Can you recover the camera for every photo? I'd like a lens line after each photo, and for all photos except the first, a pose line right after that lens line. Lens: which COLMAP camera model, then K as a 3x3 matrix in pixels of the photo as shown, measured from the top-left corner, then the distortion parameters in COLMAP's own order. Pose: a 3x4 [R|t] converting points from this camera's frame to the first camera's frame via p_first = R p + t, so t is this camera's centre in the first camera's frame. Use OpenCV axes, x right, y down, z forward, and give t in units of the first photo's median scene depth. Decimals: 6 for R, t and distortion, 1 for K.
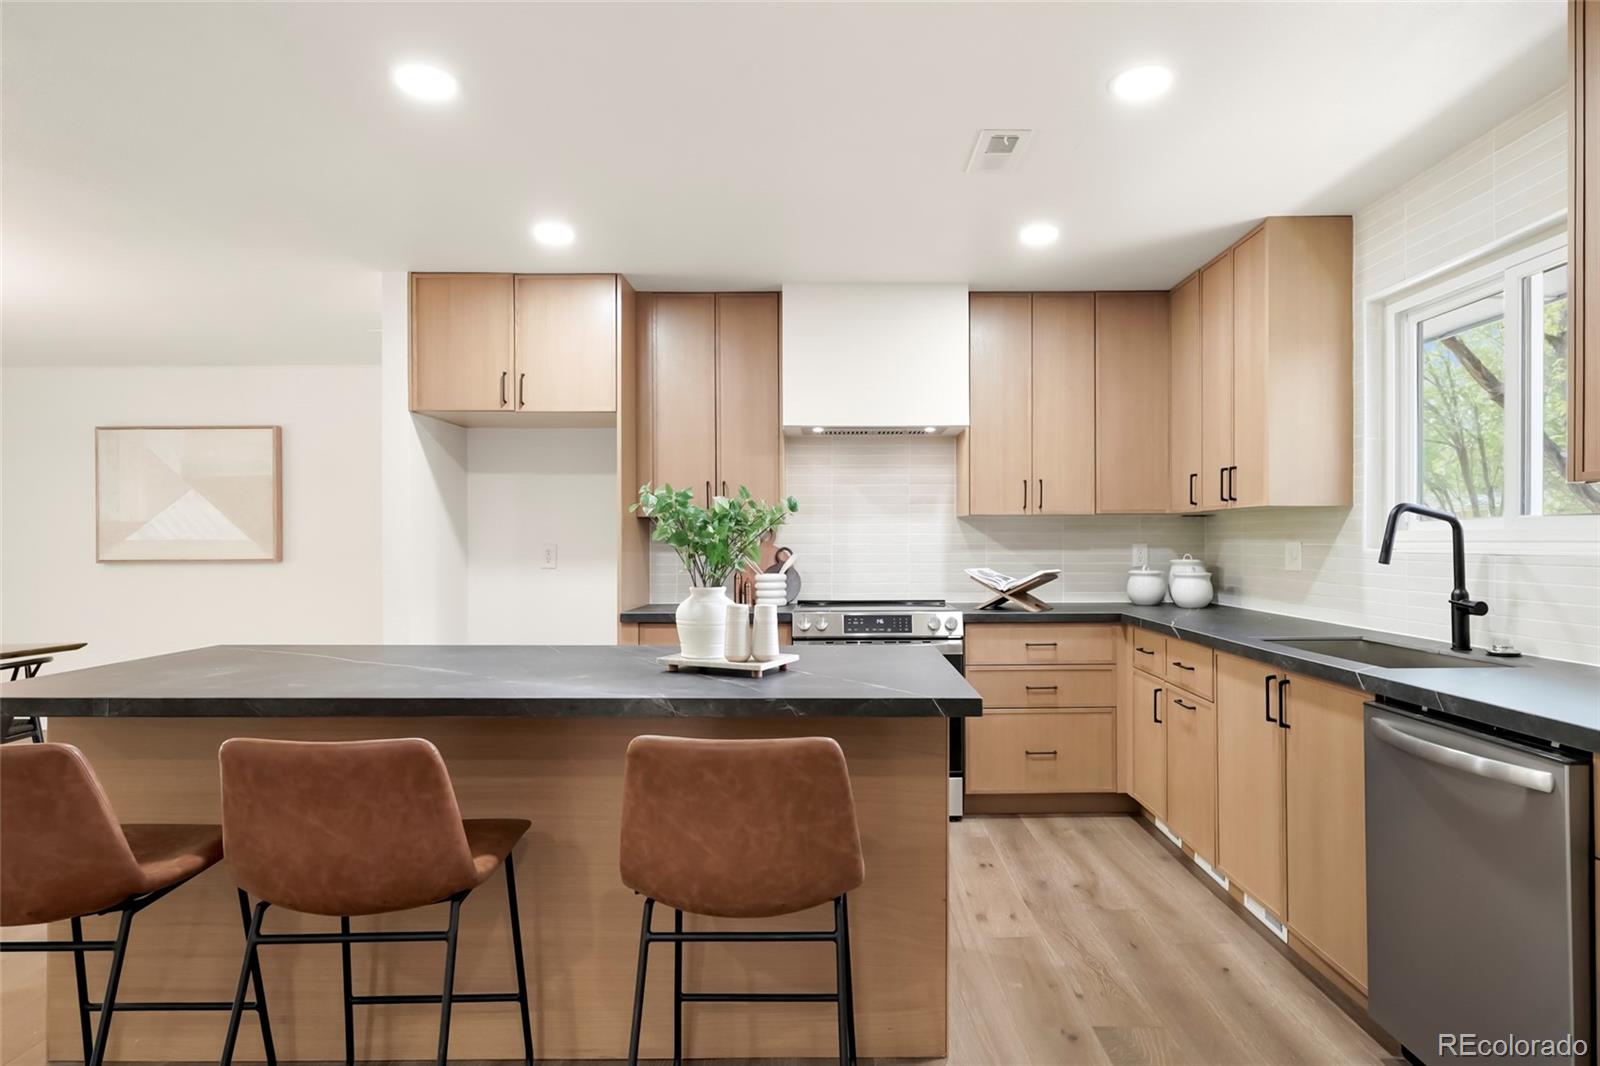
lens RADIAL K [[920.9, 0, 847.5], [0, 920.9, 498.6], [0, 0, 1]] dist [-0.009235, -0.000499]
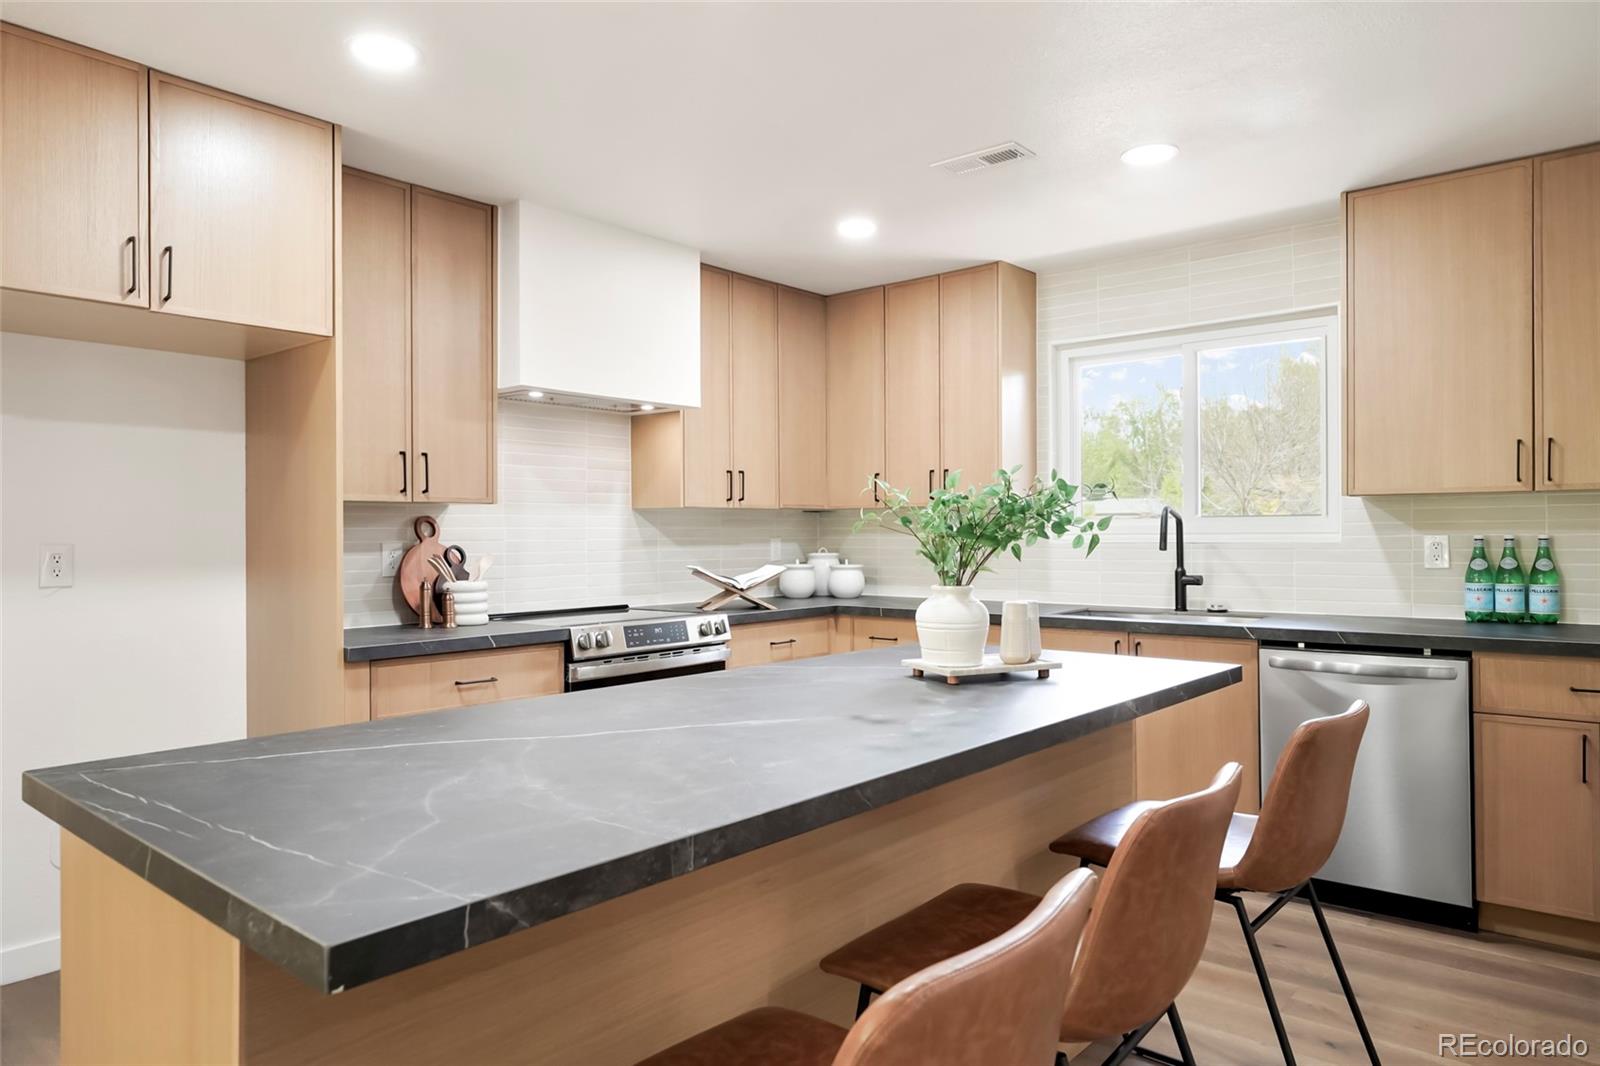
lens RADIAL K [[1018.6, 0, 836.7], [0, 1018.6, 482.4], [0, 0, 1]] dist [0.000114, -0.002821]
pose [[0.637674, 0.037644, 0.769386, -0.573764], [-0.030143, 0.999260, -0.023909, 0.014287], [-0.769716, -0.007945, 0.638337, 0.271414]]
